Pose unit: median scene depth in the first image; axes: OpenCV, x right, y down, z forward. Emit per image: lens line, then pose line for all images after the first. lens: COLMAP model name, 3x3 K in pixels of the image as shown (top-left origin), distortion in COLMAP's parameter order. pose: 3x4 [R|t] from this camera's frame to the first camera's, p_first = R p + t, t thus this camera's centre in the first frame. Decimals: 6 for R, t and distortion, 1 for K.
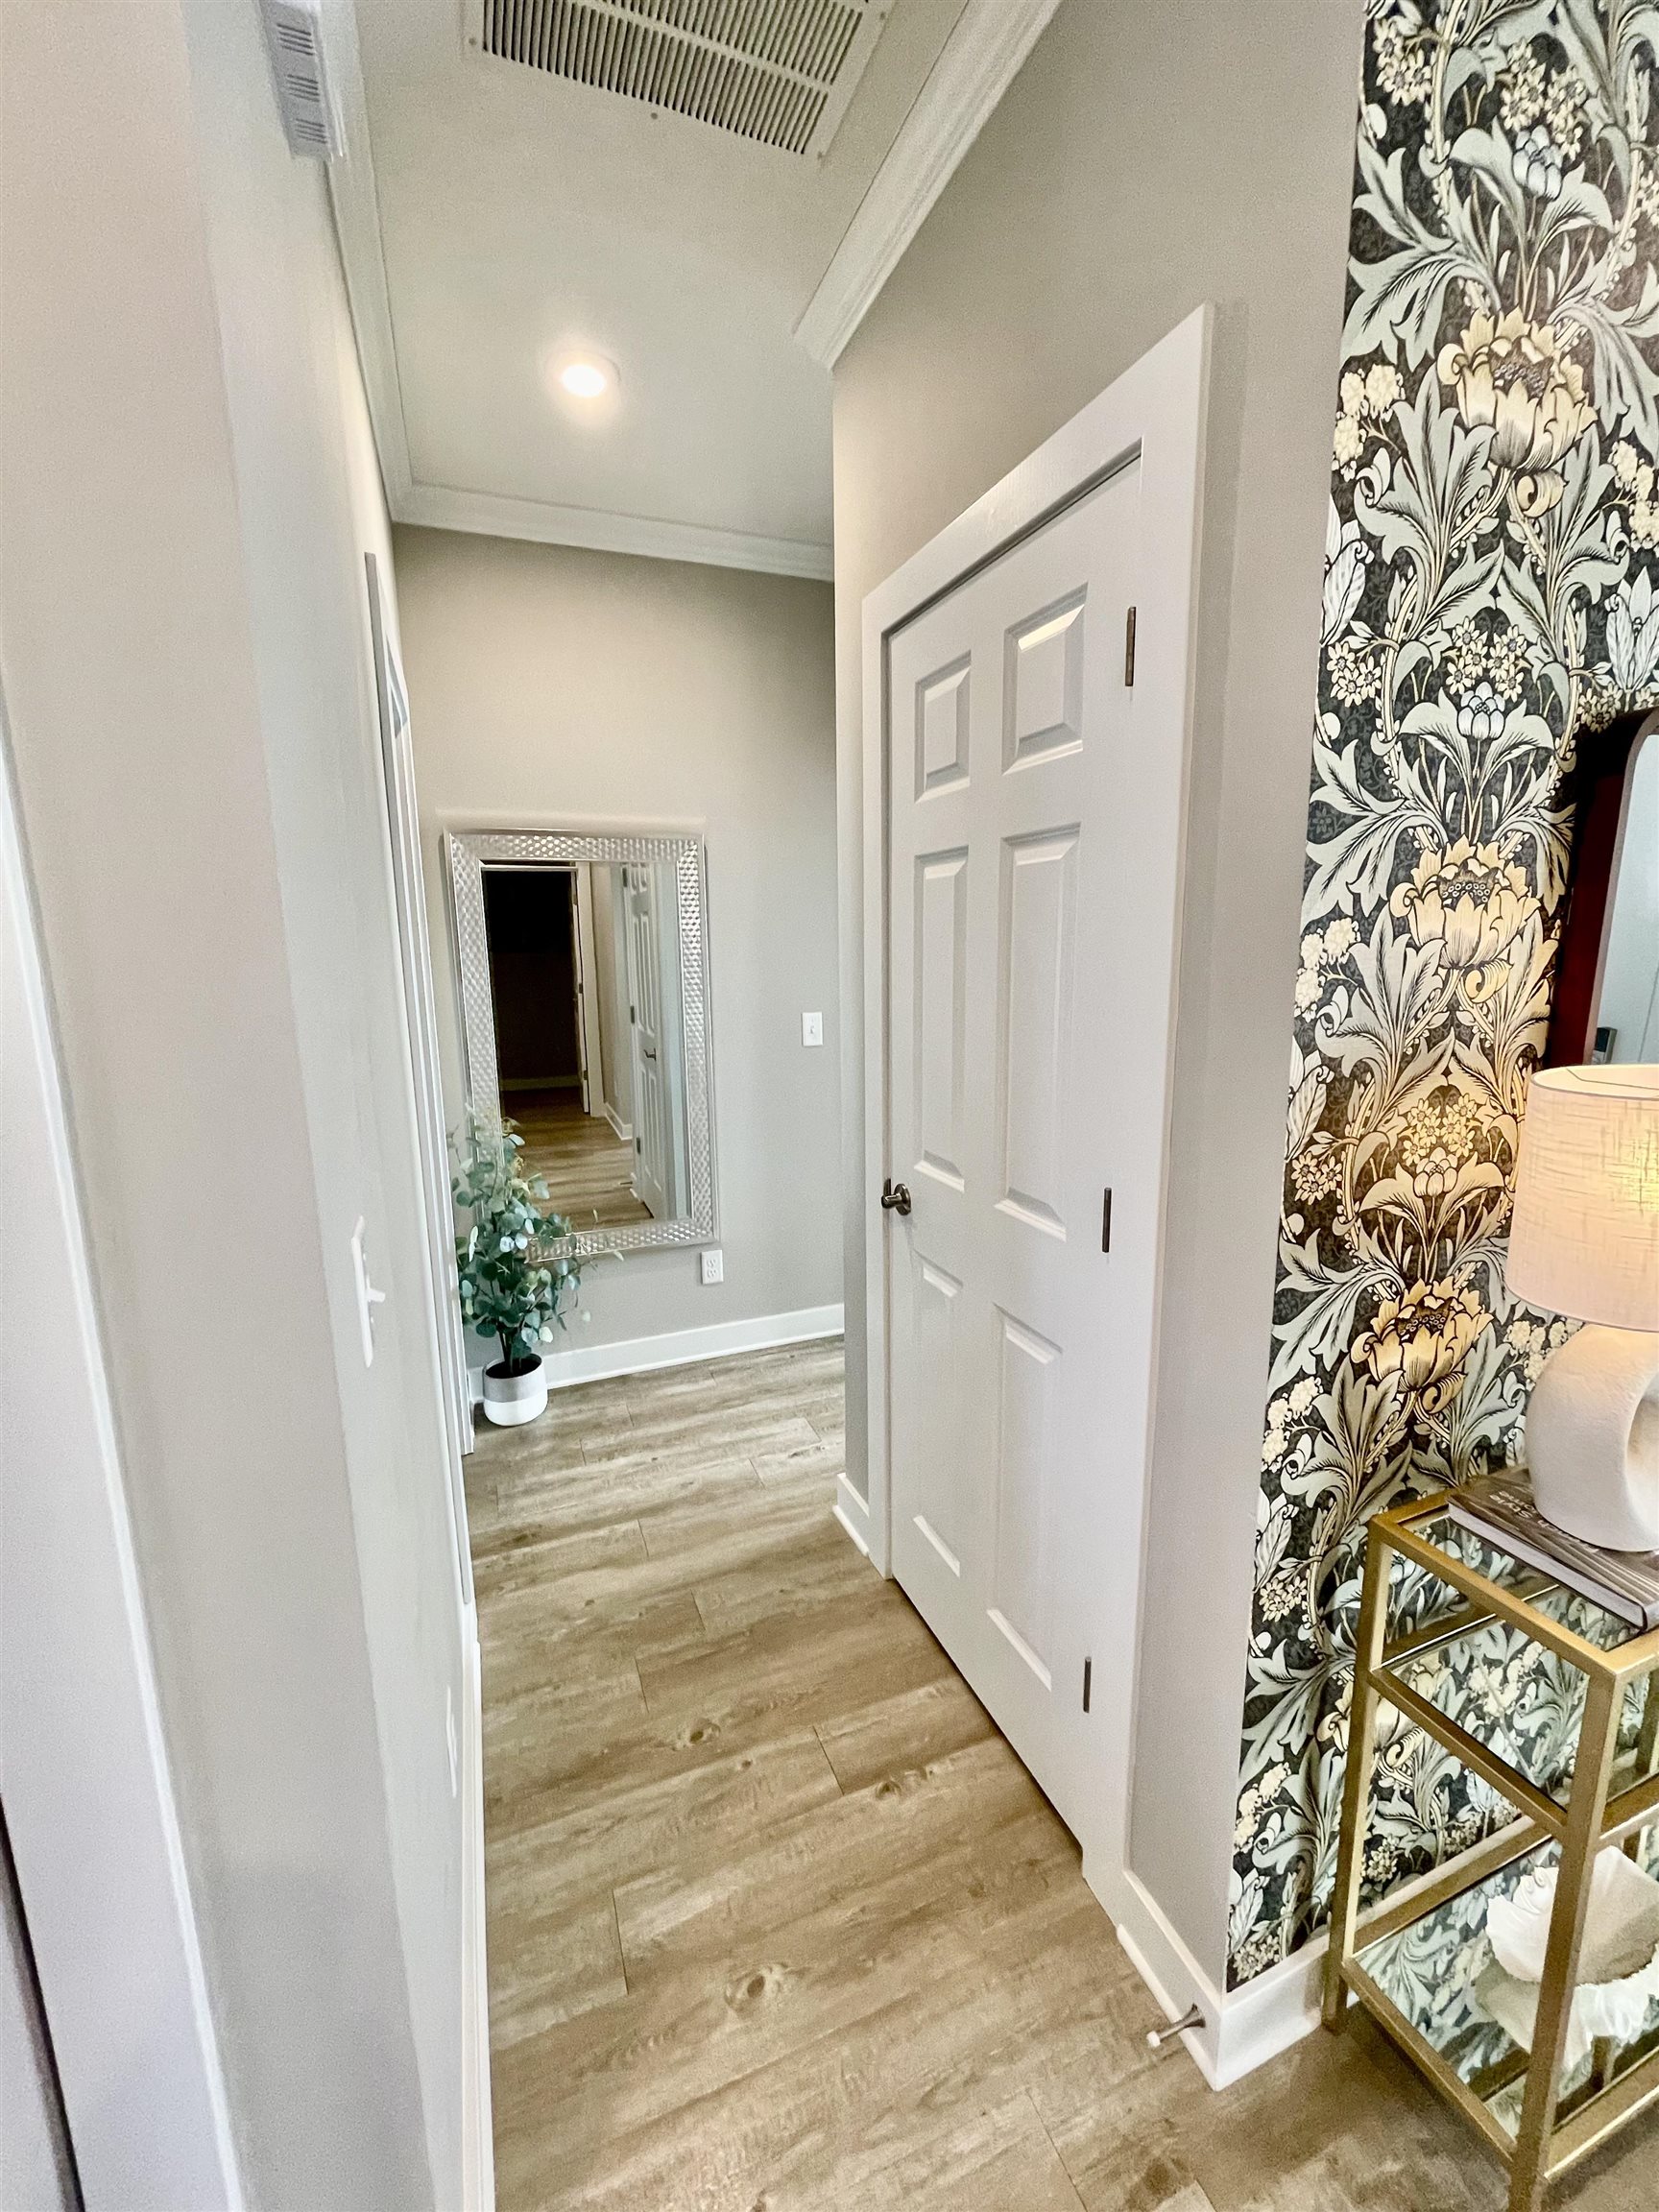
lens RADIAL K [[892.5, 0, 819.5], [0, 892.5, 1101.0], [0, 0, 1]] dist [0.002668, -0.001366]
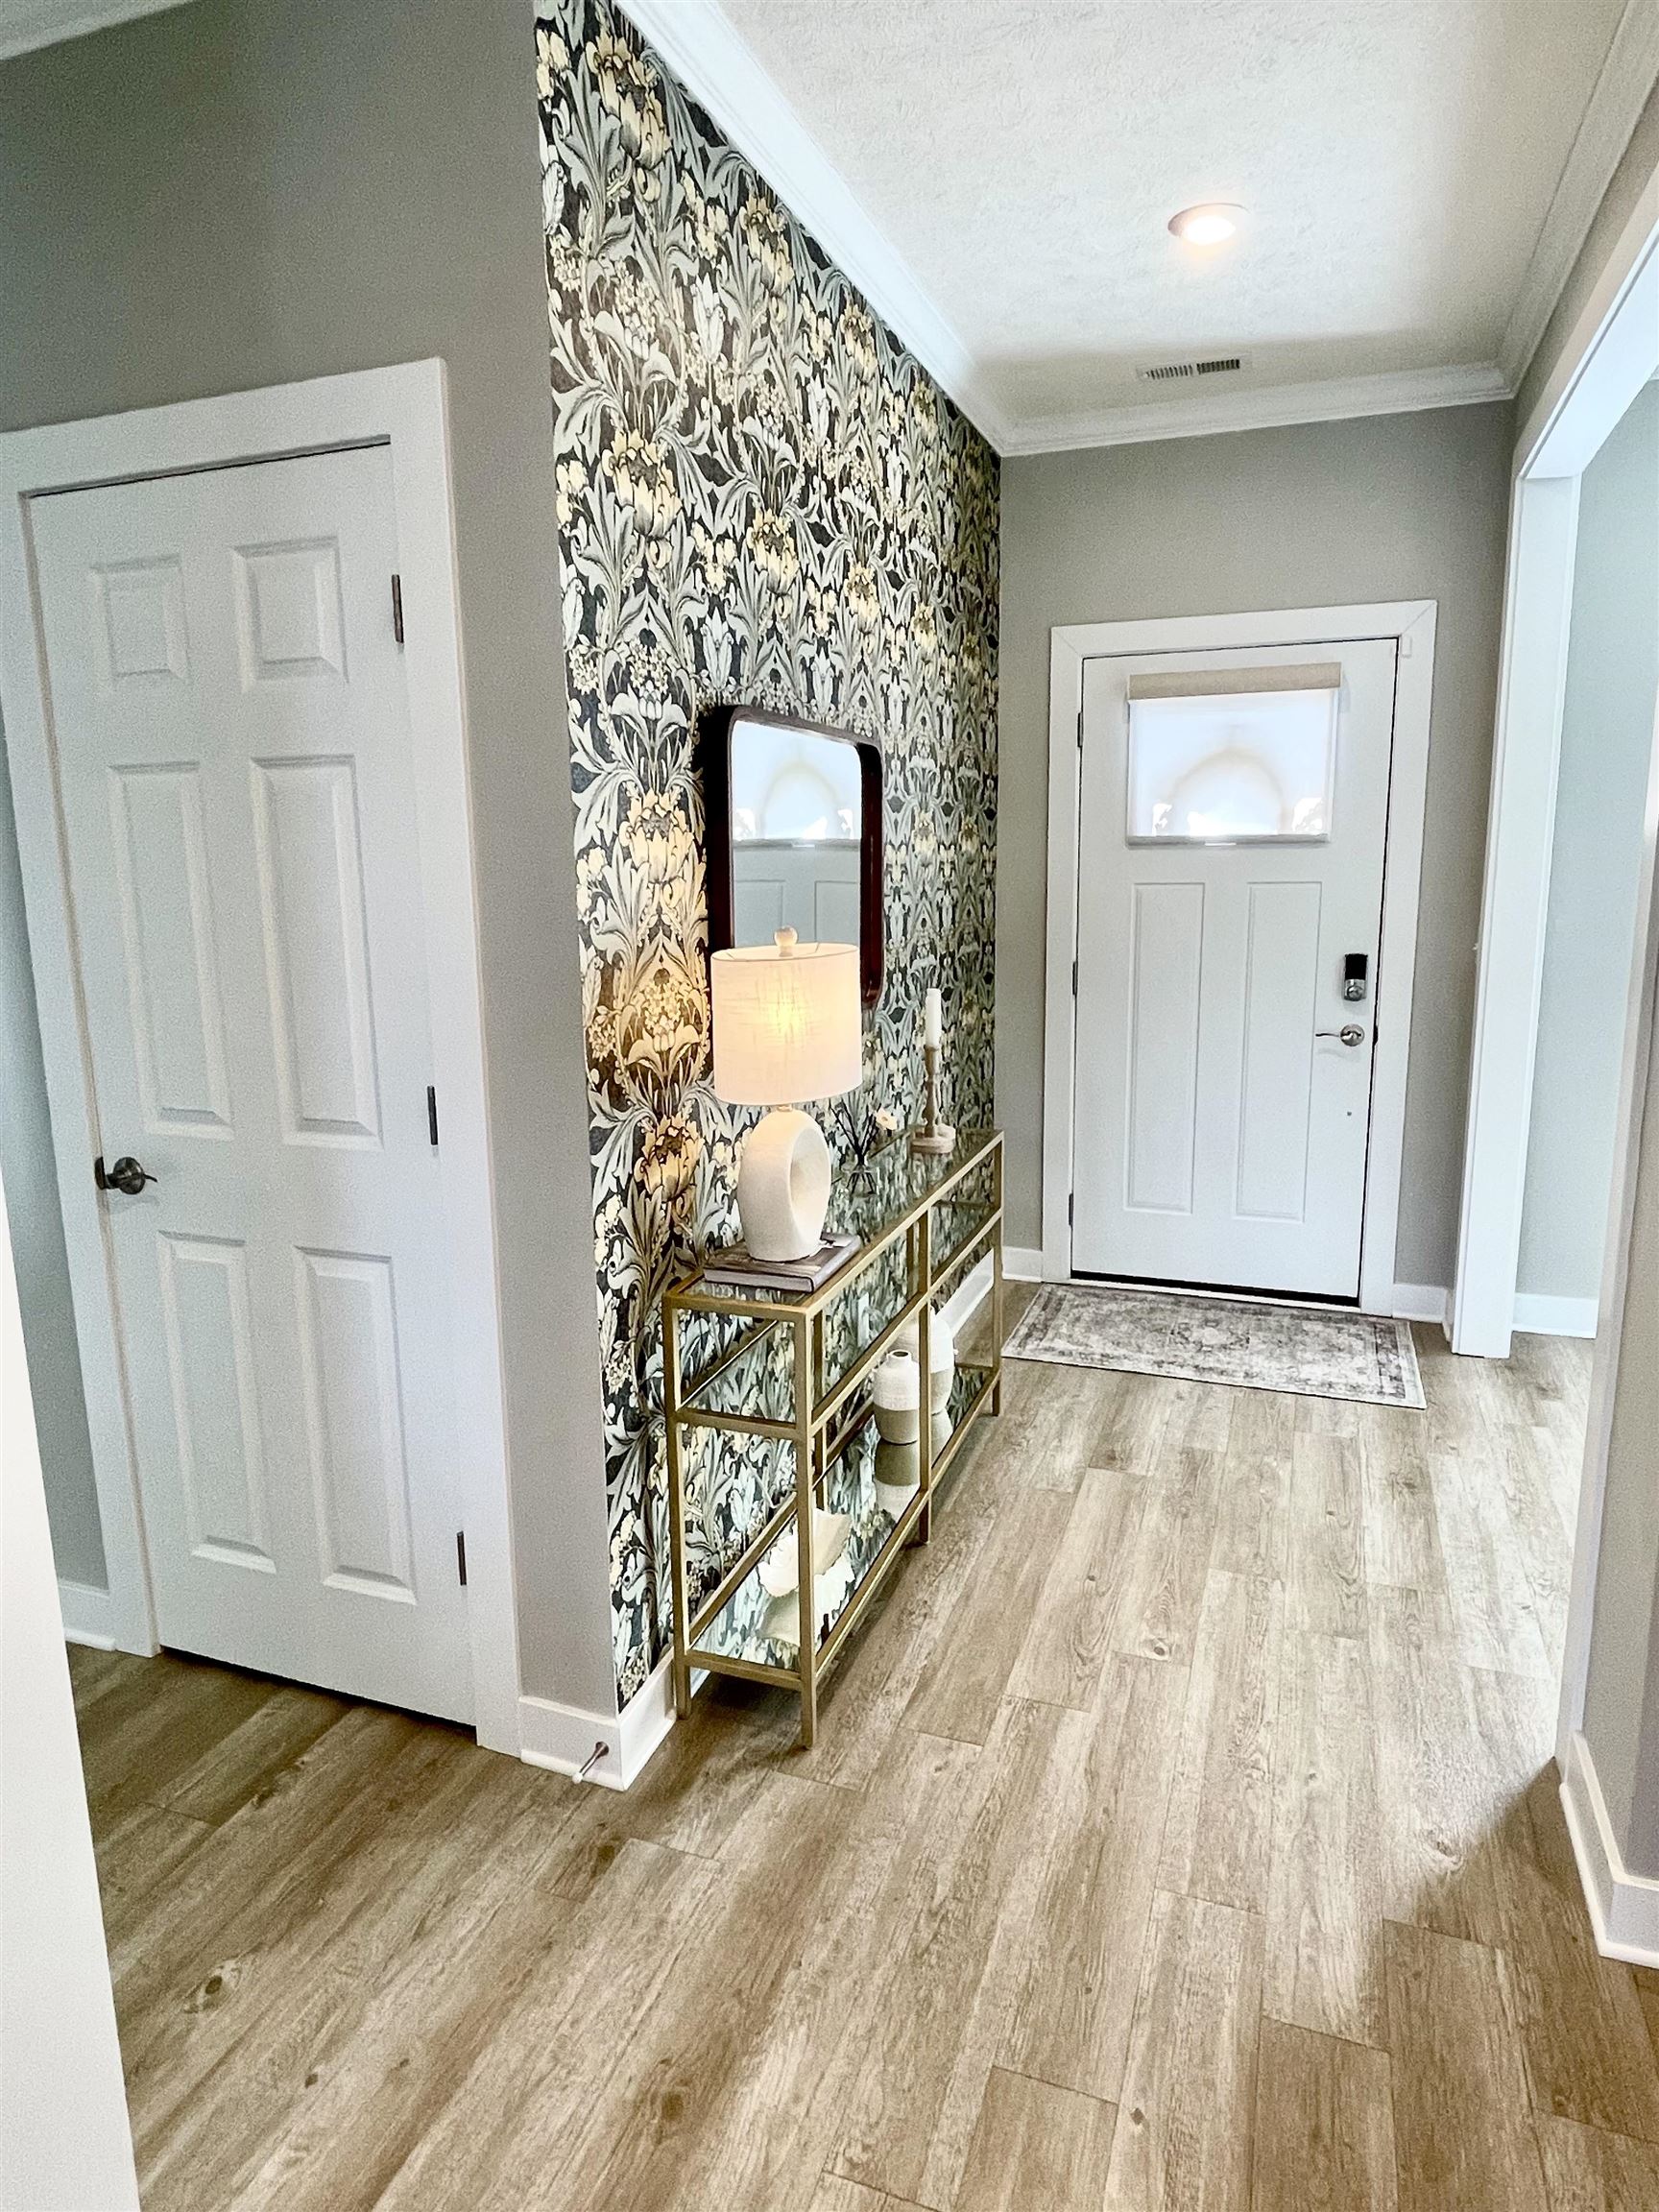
lens RADIAL K [[1296.8, 0, 827.4], [0, 1296.8, 1101.6], [0, 0, 1]] dist [-0.027799, -0.000204]
pose [[0.667265, -0.132889, 0.732870, -0.633351], [0.128417, 0.989746, 0.062545, 0.095517], [-0.733667, 0.052379, 0.677488, -0.539257]]
